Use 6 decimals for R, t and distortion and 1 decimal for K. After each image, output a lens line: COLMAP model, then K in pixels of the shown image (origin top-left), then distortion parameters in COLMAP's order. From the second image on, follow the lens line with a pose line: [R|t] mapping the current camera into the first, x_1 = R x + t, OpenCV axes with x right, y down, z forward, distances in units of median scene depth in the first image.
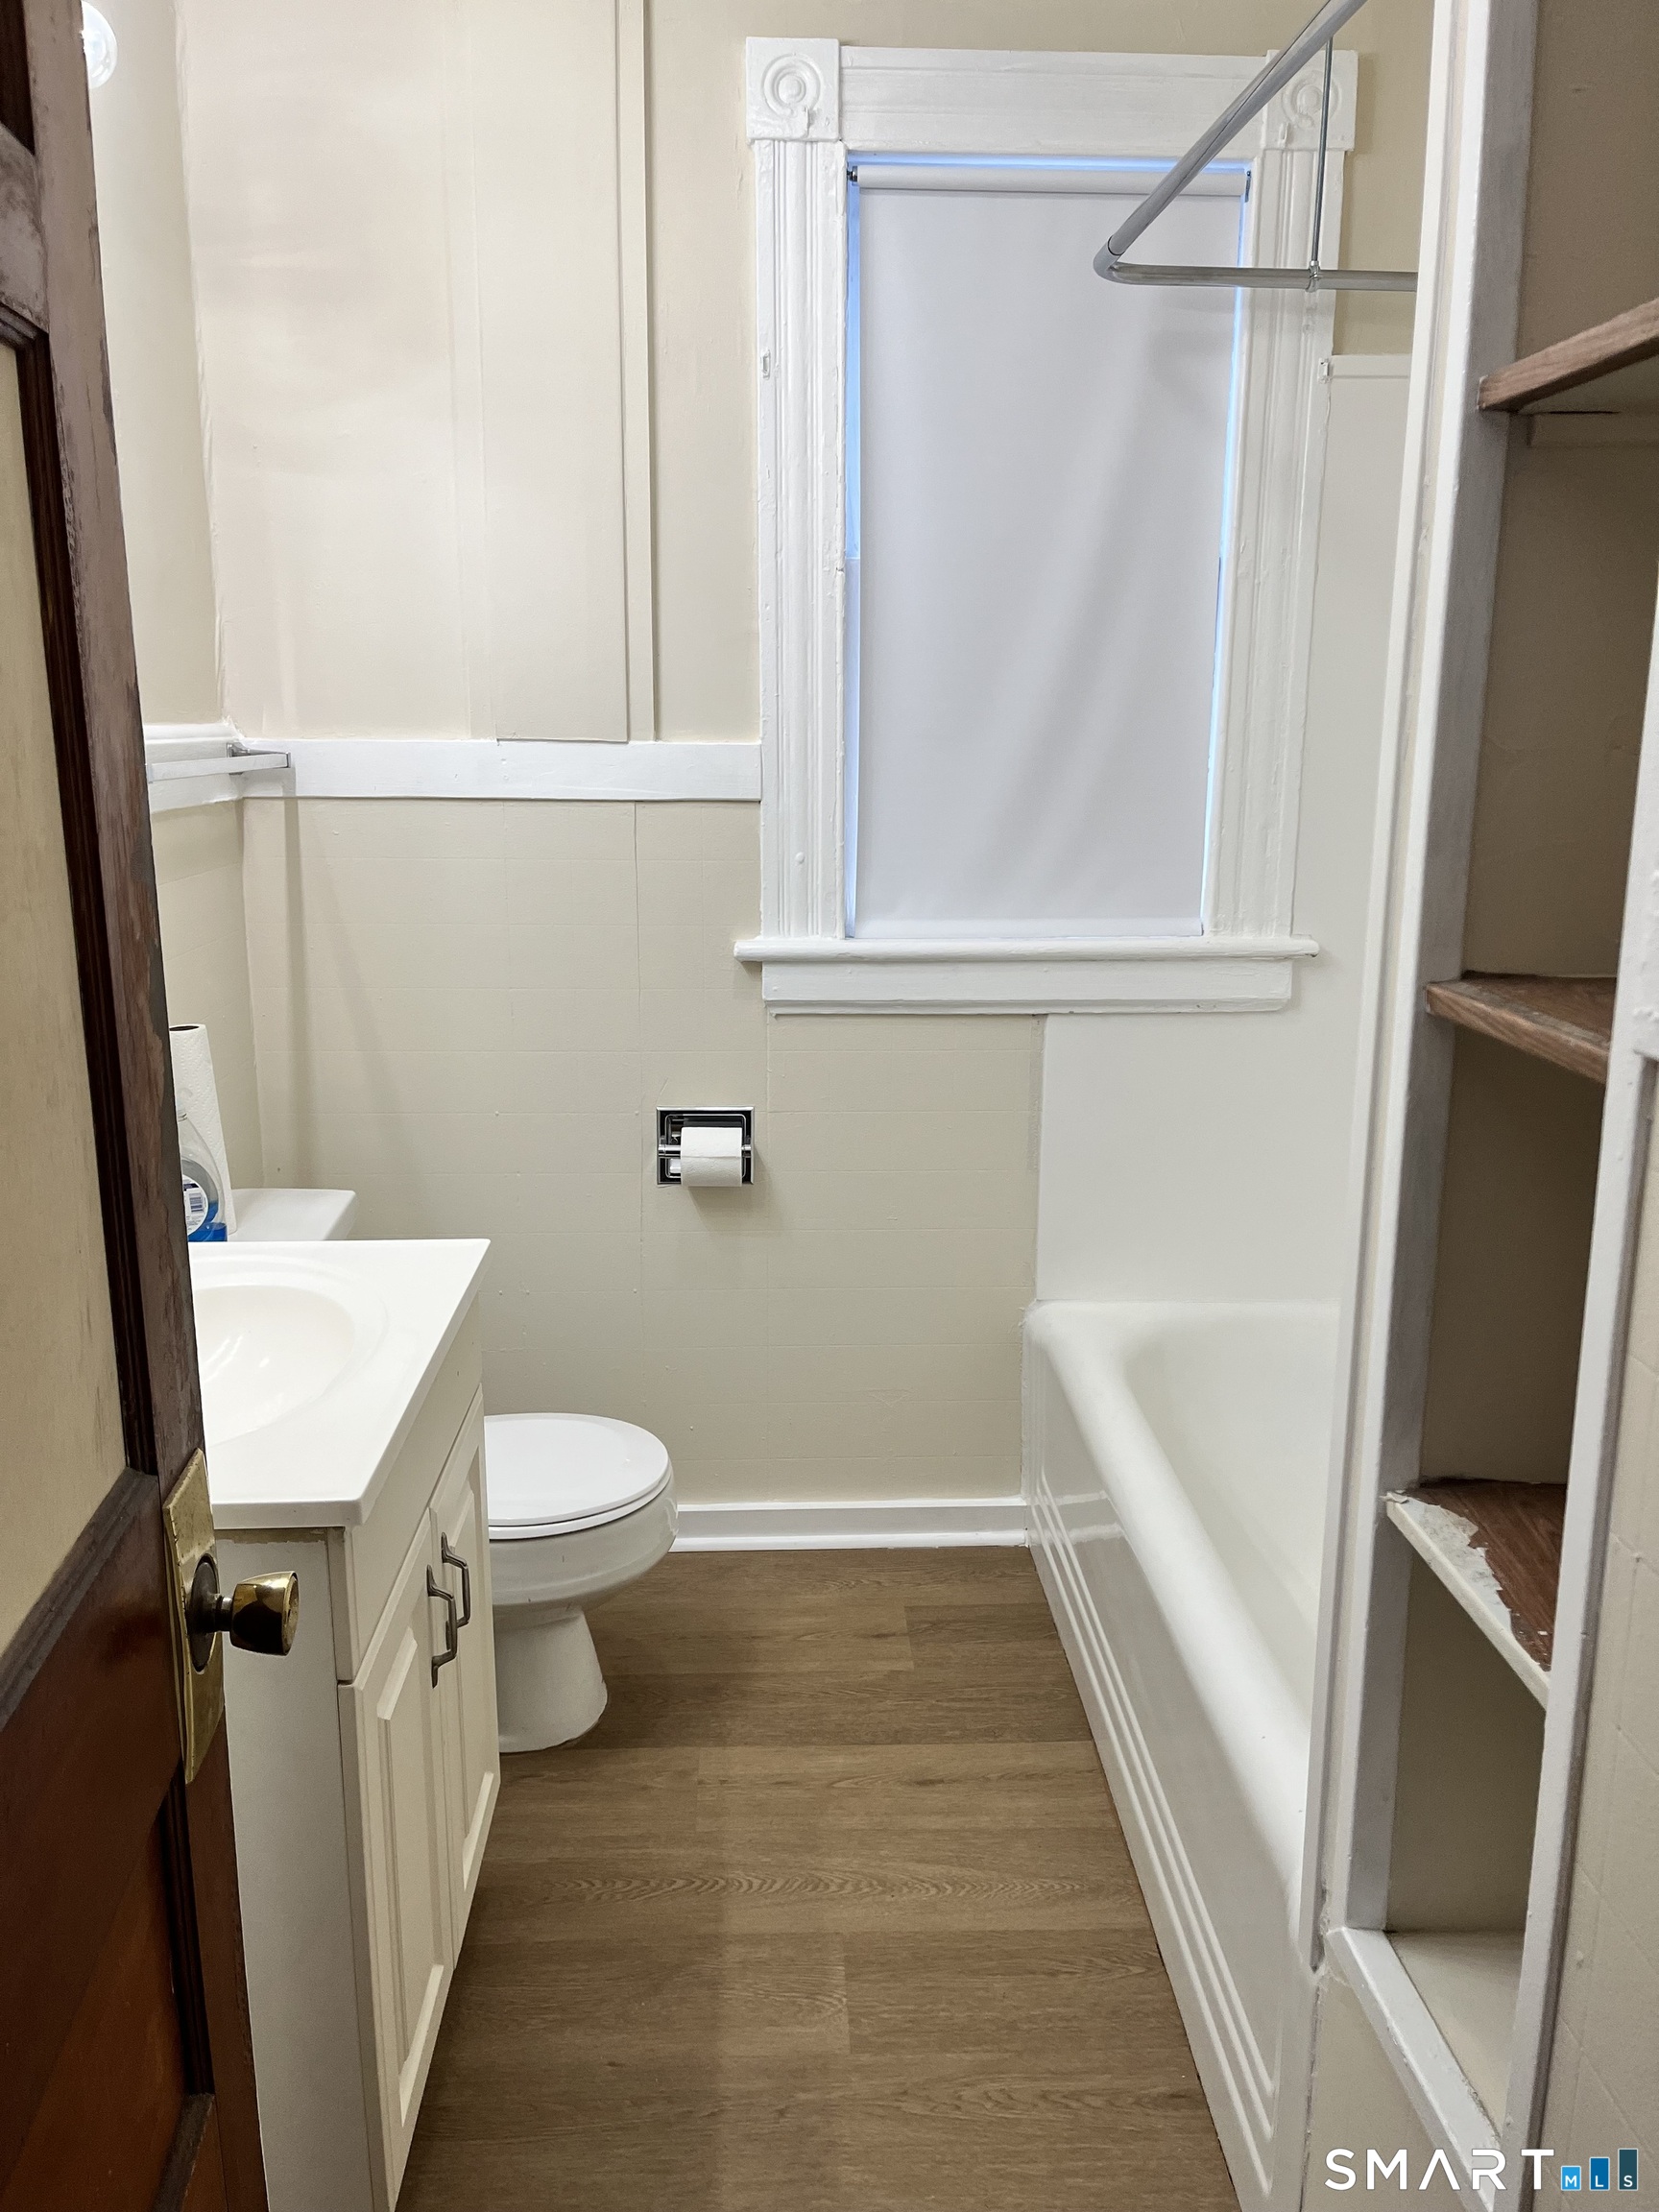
lens RADIAL K [[1660.7, 0, 825.6], [0, 1660.7, 1124.5], [0, 0, 1]] dist [0.067289, -0.095803]
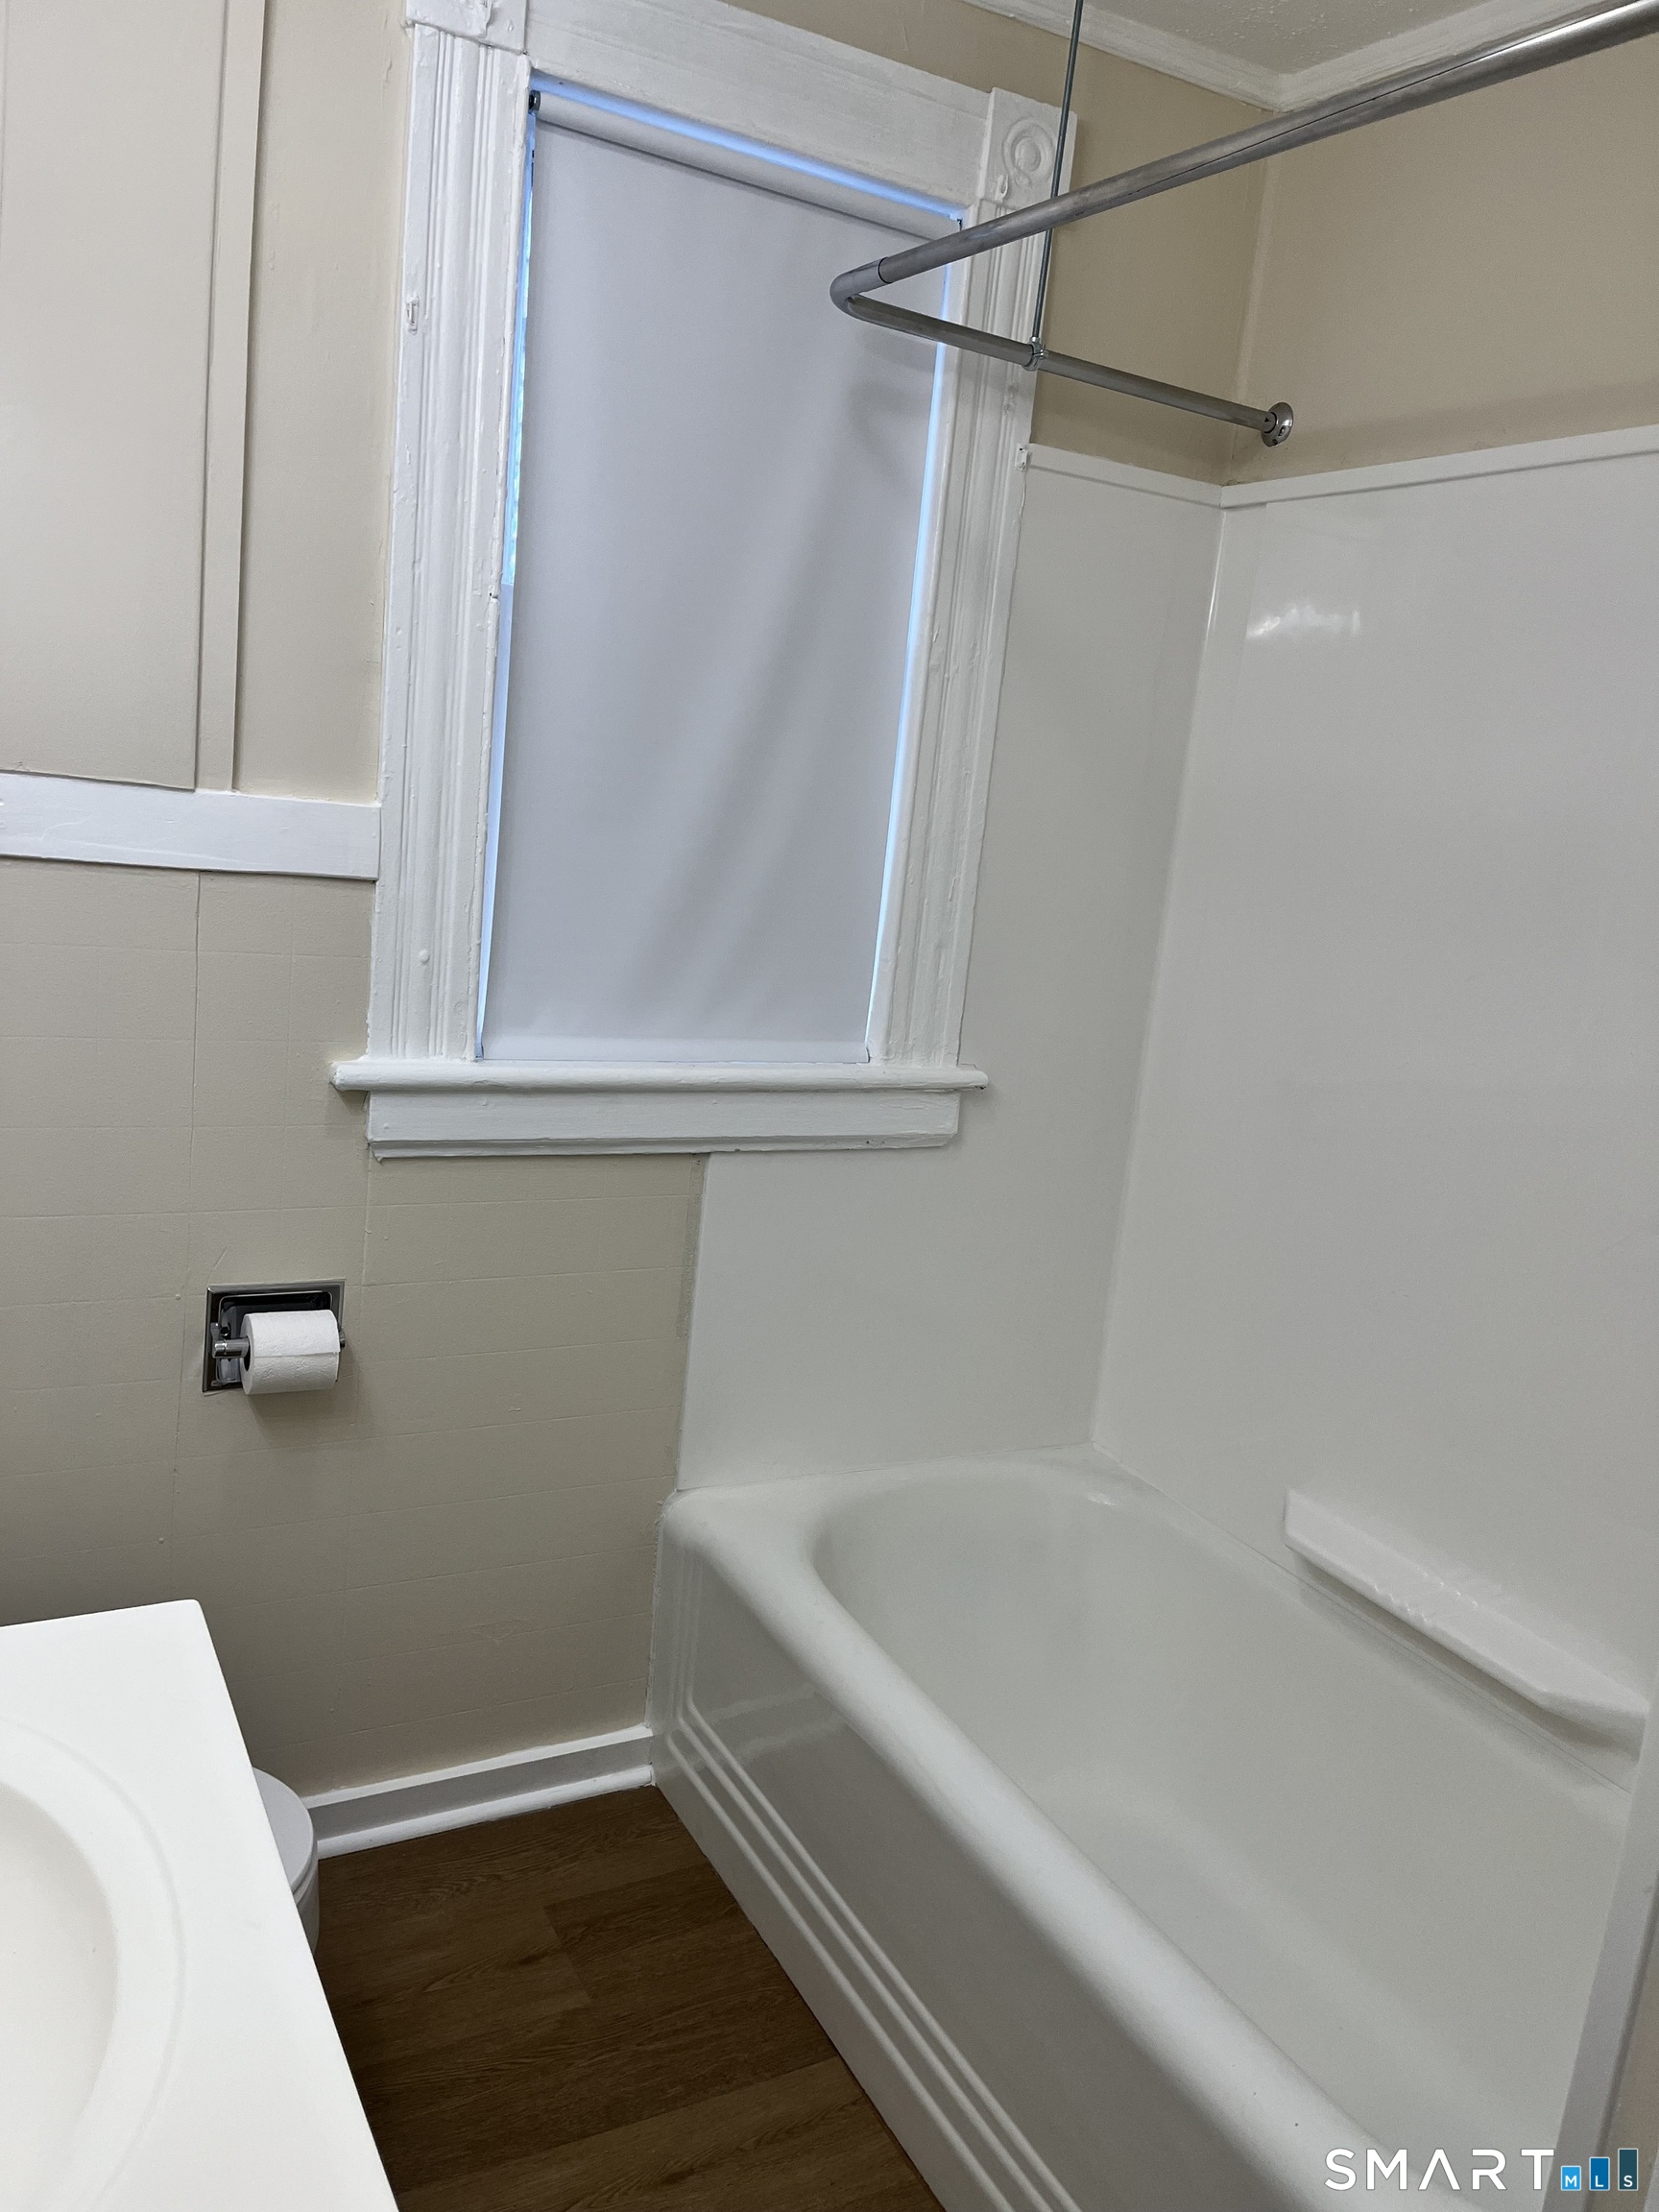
lens RADIAL K [[1660.7, 0, 843.2], [0, 1660.7, 1112.7], [0, 0, 1]] dist [0.067289, -0.095803]
pose [[0.891156, 0.000587, 0.453697, -0.195442], [0.009764, 0.999743, -0.020471, -0.072040], [-0.453592, 0.022673, 0.890921, 0.231462]]
